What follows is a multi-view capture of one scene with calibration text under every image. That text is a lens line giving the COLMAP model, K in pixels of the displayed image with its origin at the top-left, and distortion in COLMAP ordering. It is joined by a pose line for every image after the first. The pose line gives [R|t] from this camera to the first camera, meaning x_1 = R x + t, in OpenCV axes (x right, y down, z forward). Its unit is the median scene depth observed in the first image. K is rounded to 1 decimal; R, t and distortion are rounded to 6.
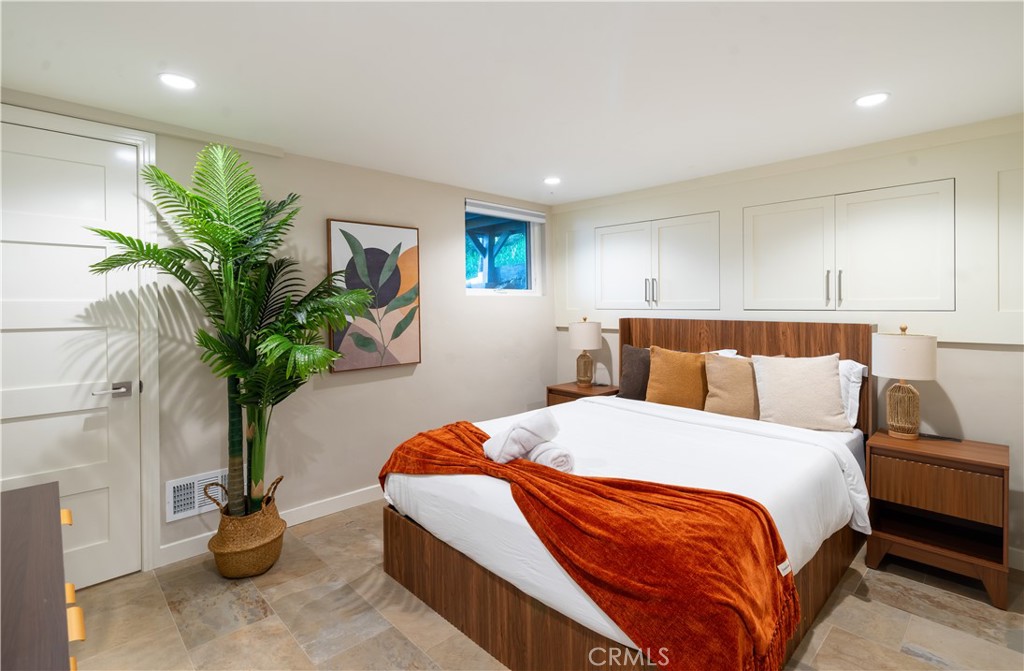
lens RADIAL K [[477.3, 0, 513.1], [0, 477.3, 310.9], [0, 0, 1]] dist [-0.025585, -0.000139]
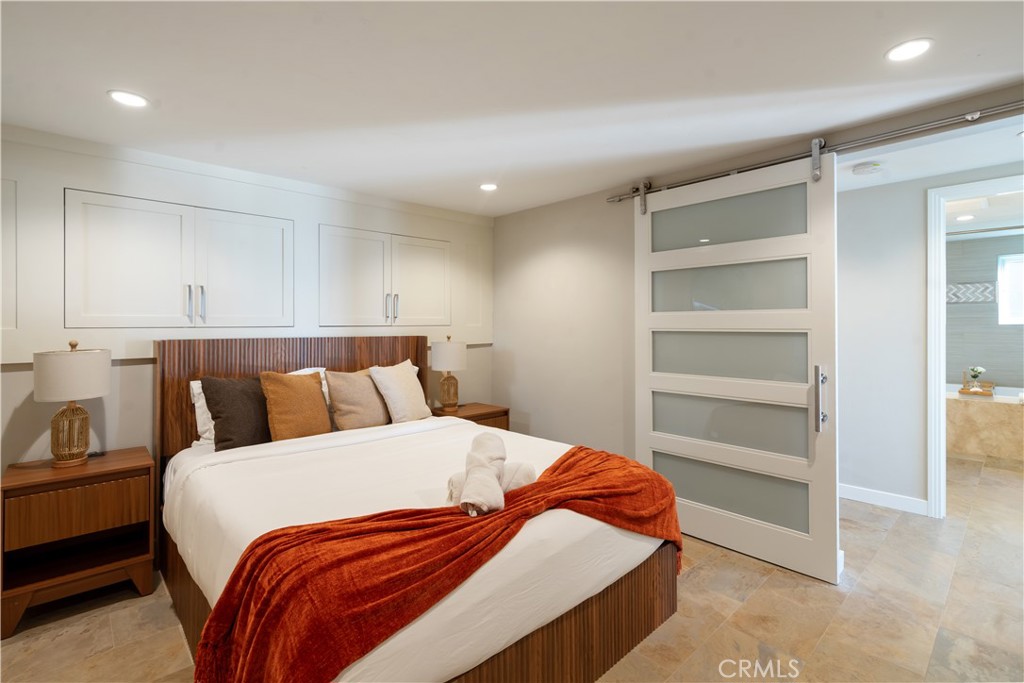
lens RADIAL K [[480.8, 0, 514.5], [0, 480.8, 317.7], [0, 0, 1]] dist [-0.001243, 0.000172]
pose [[0.005583, 0.007134, 0.999959, -0.588299], [0.009404, 0.999930, -0.007186, -0.010491], [-0.999940, 0.009444, 0.005515, 0.650656]]
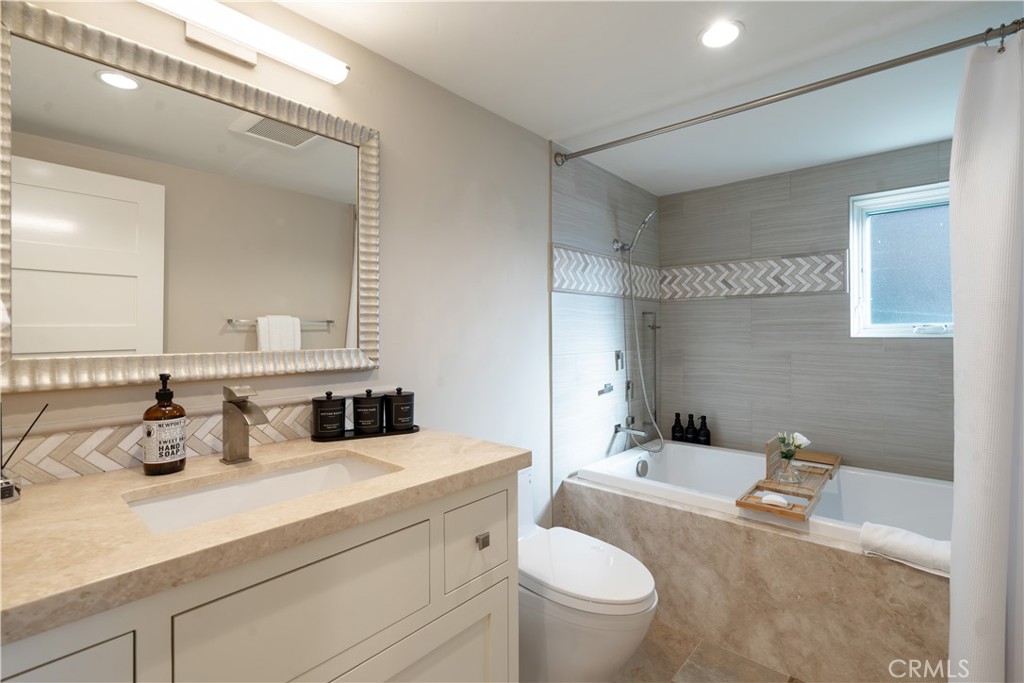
lens RADIAL K [[477.2, 0, 511.3], [0, 477.2, 329.7], [0, 0, 1]] dist [-0.002848, 0.000860]
pose [[-0.088571, -0.000924, 0.996069, -0.346669], [0.008867, 0.999959, 0.001716, -0.008249], [-0.996030, 0.008984, -0.088559, 0.380814]]
